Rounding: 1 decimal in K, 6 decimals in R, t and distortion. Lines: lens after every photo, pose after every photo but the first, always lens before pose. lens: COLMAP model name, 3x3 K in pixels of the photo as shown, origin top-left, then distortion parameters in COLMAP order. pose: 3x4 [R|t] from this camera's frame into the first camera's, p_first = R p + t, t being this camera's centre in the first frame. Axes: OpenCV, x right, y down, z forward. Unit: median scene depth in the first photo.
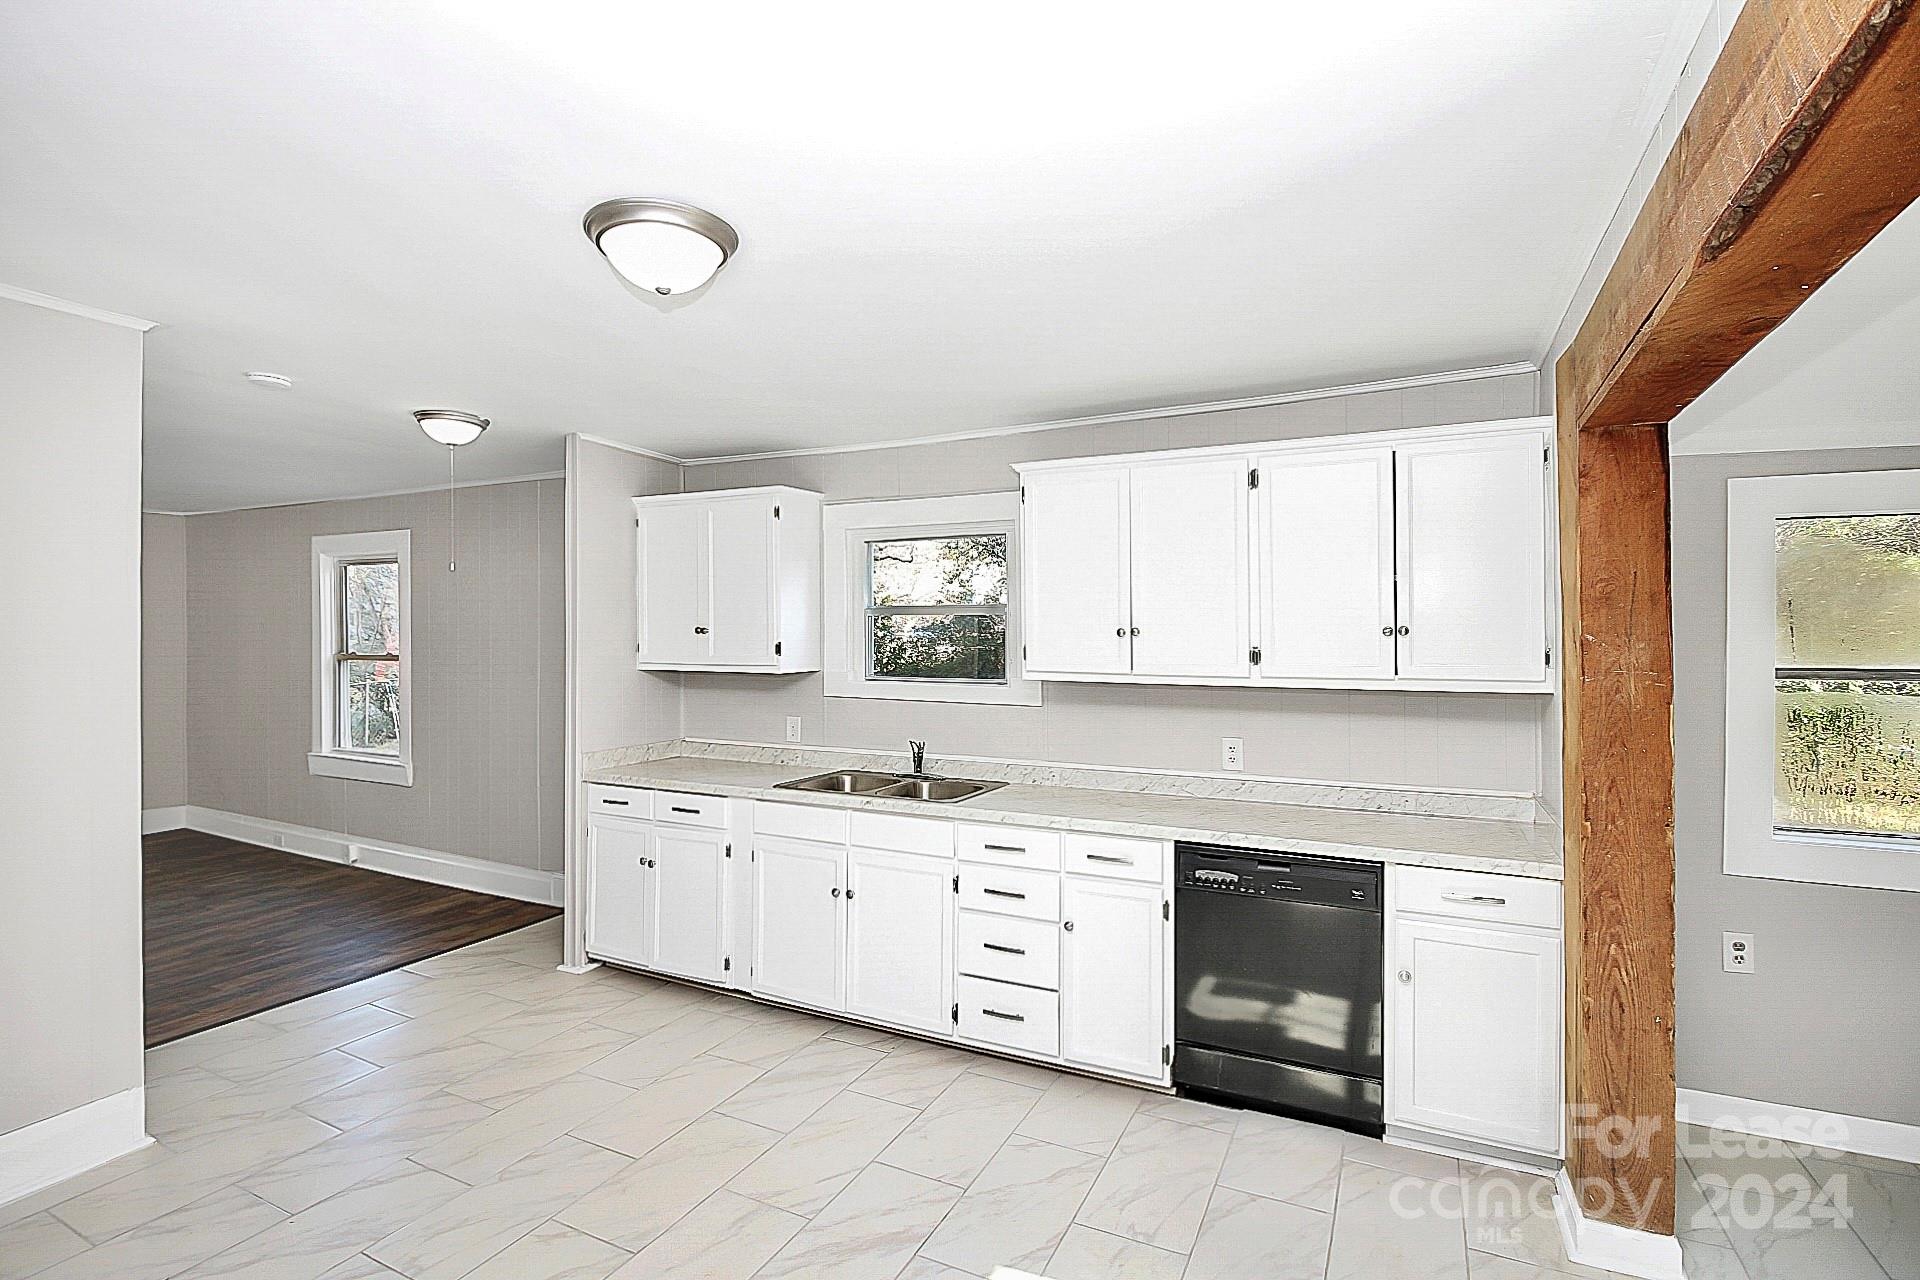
lens RADIAL K [[917.9, 0, 944.7], [0, 917.9, 627.5], [0, 0, 1]] dist [0.004398, -0.012705]
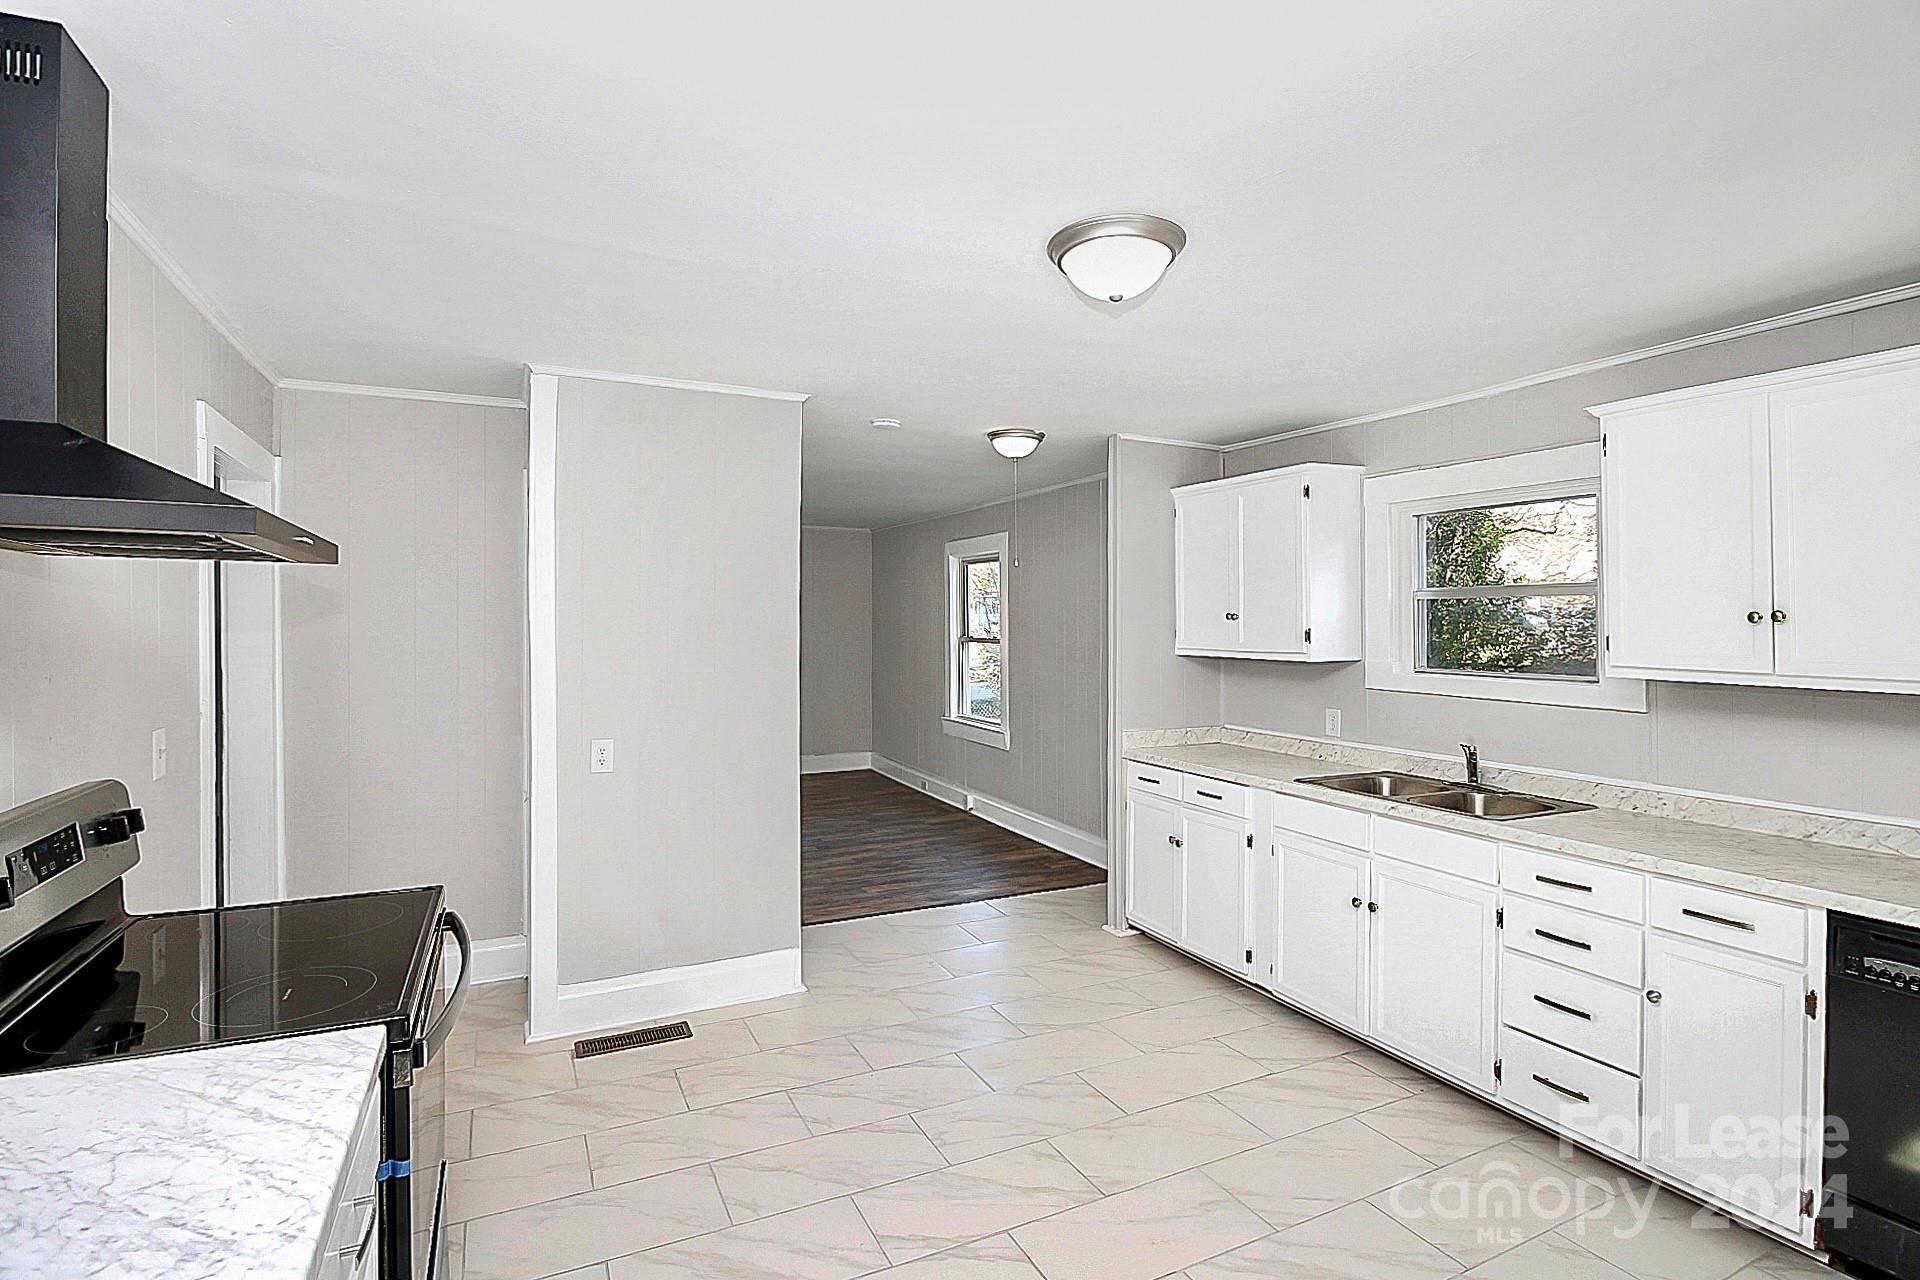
lens RADIAL K [[917.9, 0, 951.7], [0, 917.9, 619.4], [0, 0, 1]] dist [0.004398, -0.012705]
pose [[0.796343, -0.001564, -0.604843, 0.120507], [0.002723, 0.999996, 0.001000, 0.004752], [0.604839, -0.002443, 0.796344, 0.027746]]
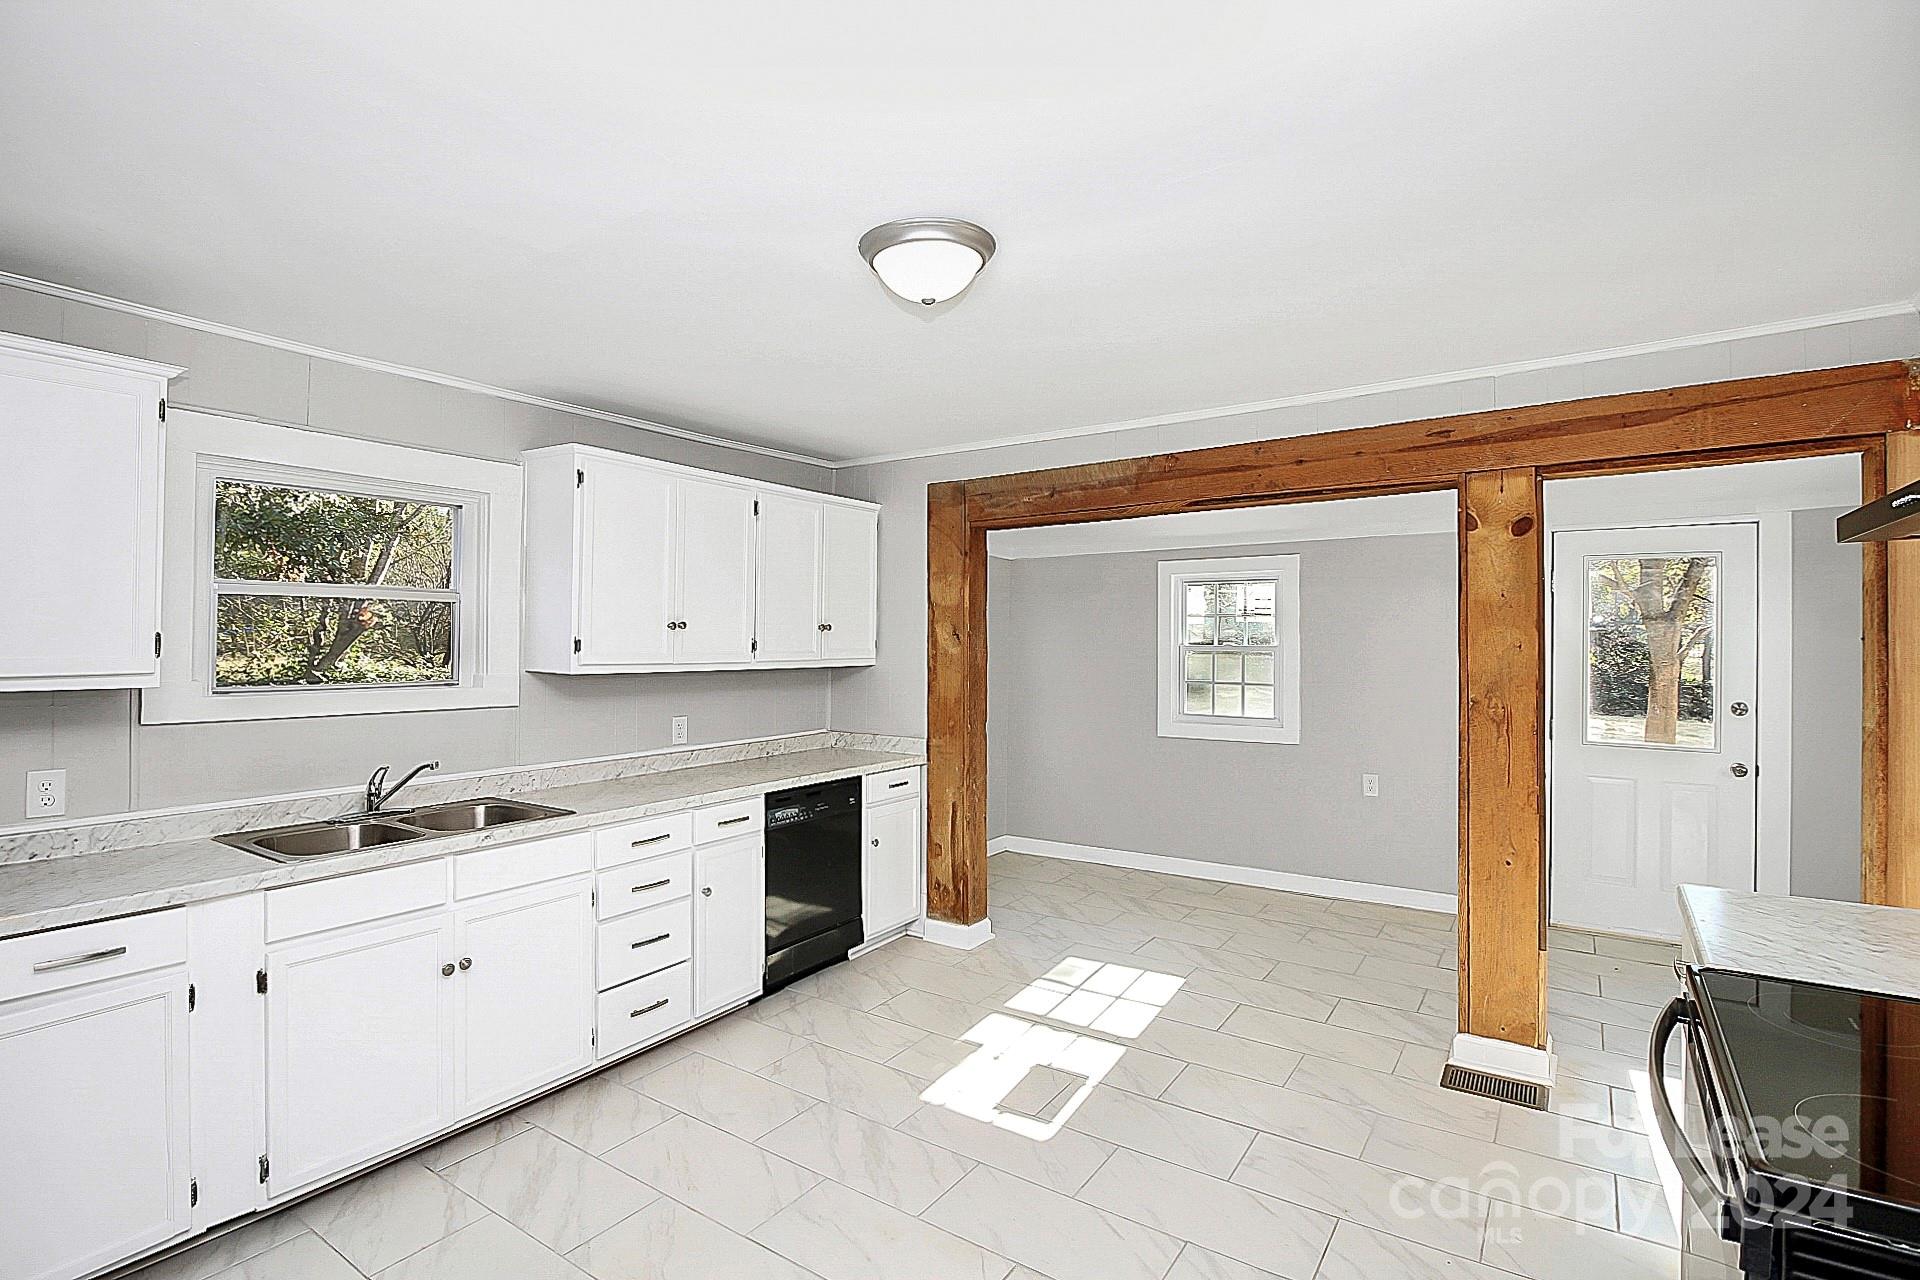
lens RADIAL K [[917.9, 0, 948.4], [0, 917.9, 626.6], [0, 0, 1]] dist [0.004398, -0.012705]
pose [[0.126414, 0.013540, 0.991885, -0.854758], [-0.010451, 0.999870, -0.012317, 0.016610], [-0.991923, -0.008809, 0.126539, 0.534271]]
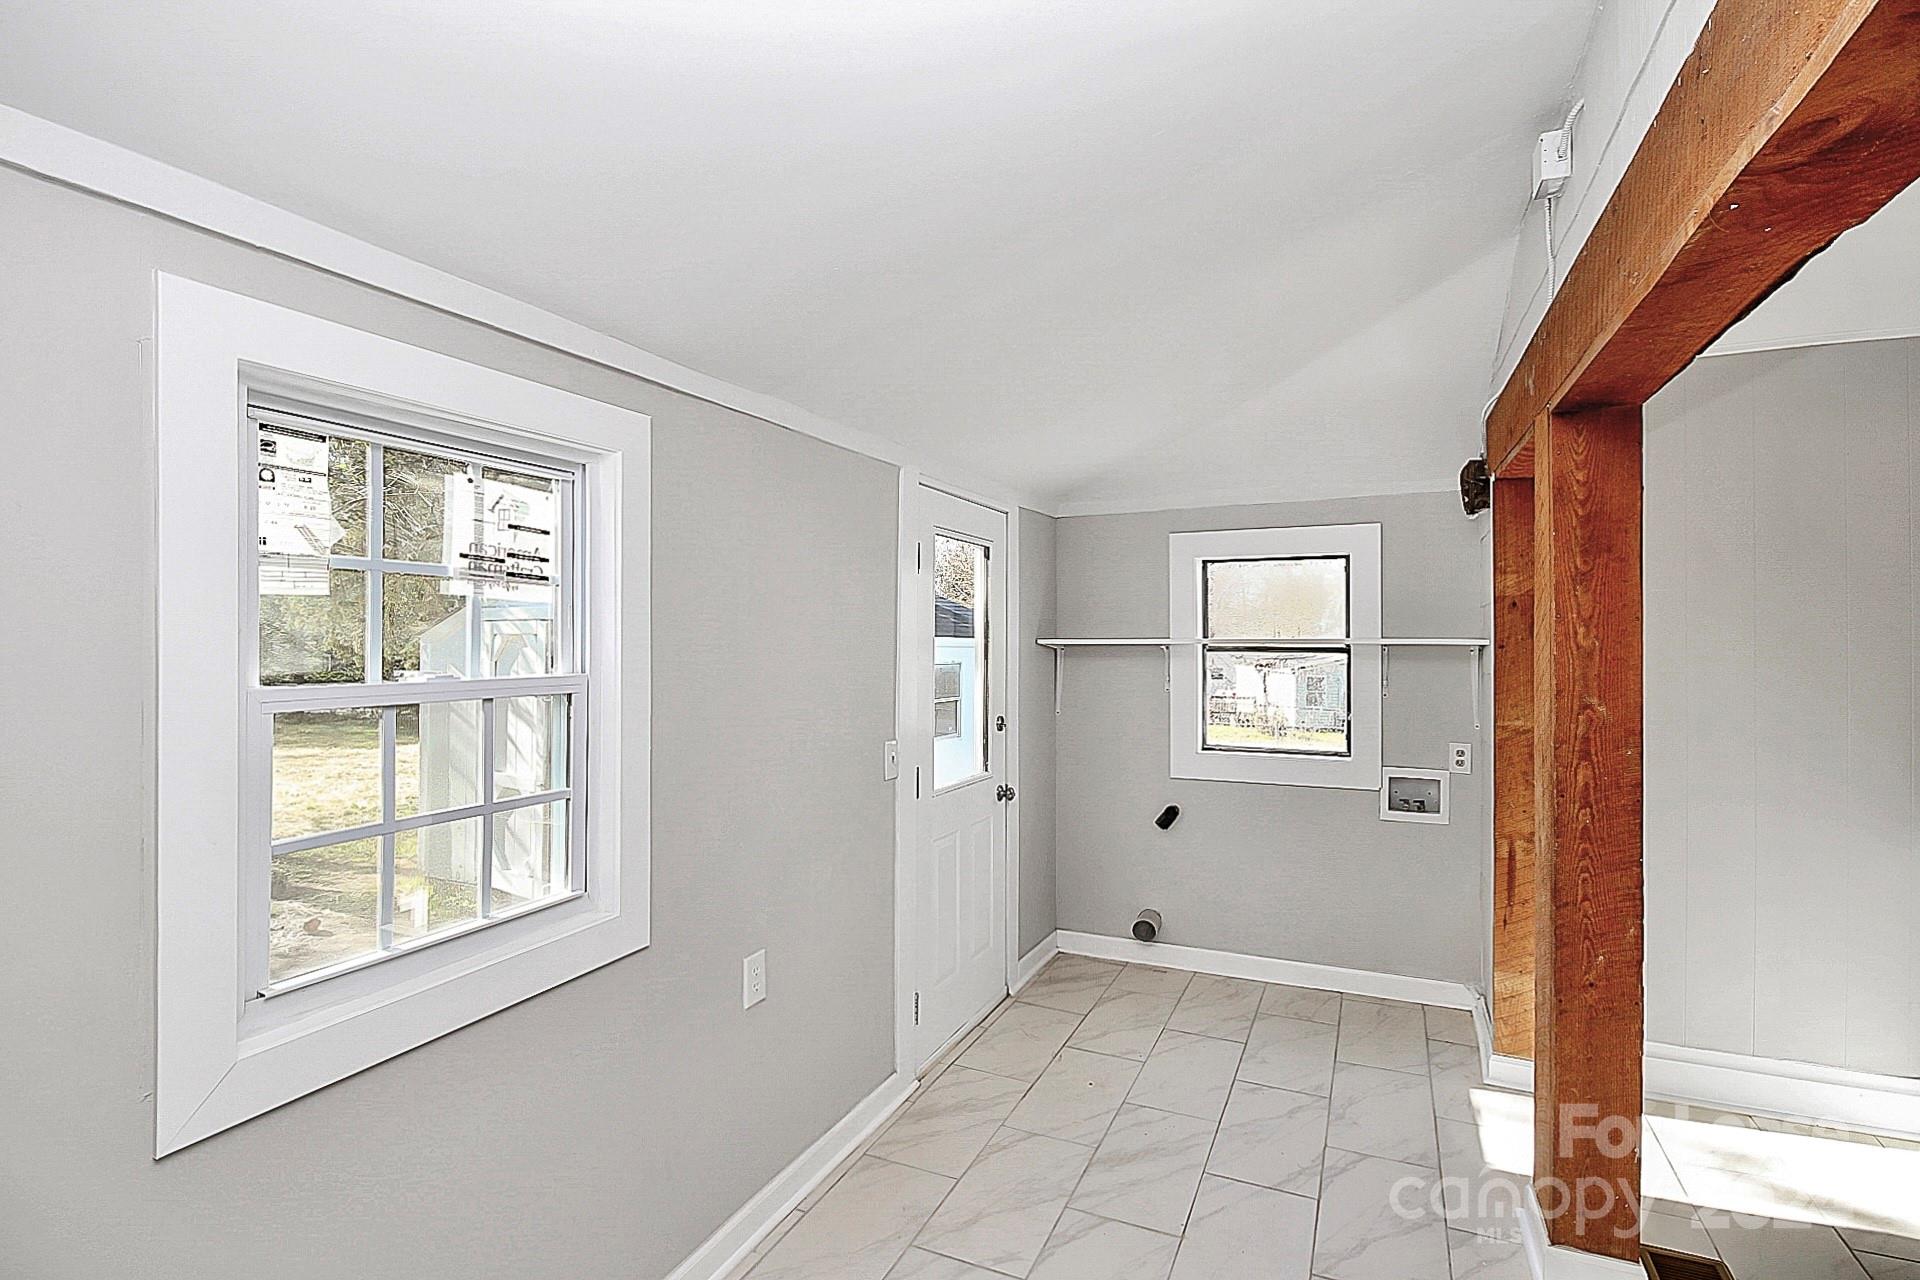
lens RADIAL K [[917.9, 0, 971.6], [0, 917.9, 638.9], [0, 0, 1]] dist [0.004398, -0.012705]
pose [[-0.999470, -0.000013, -0.032569, 0.651763], [0.000167, 0.999985, -0.005531, 0.005840], [0.032568, -0.005533, -0.999454, 0.722111]]
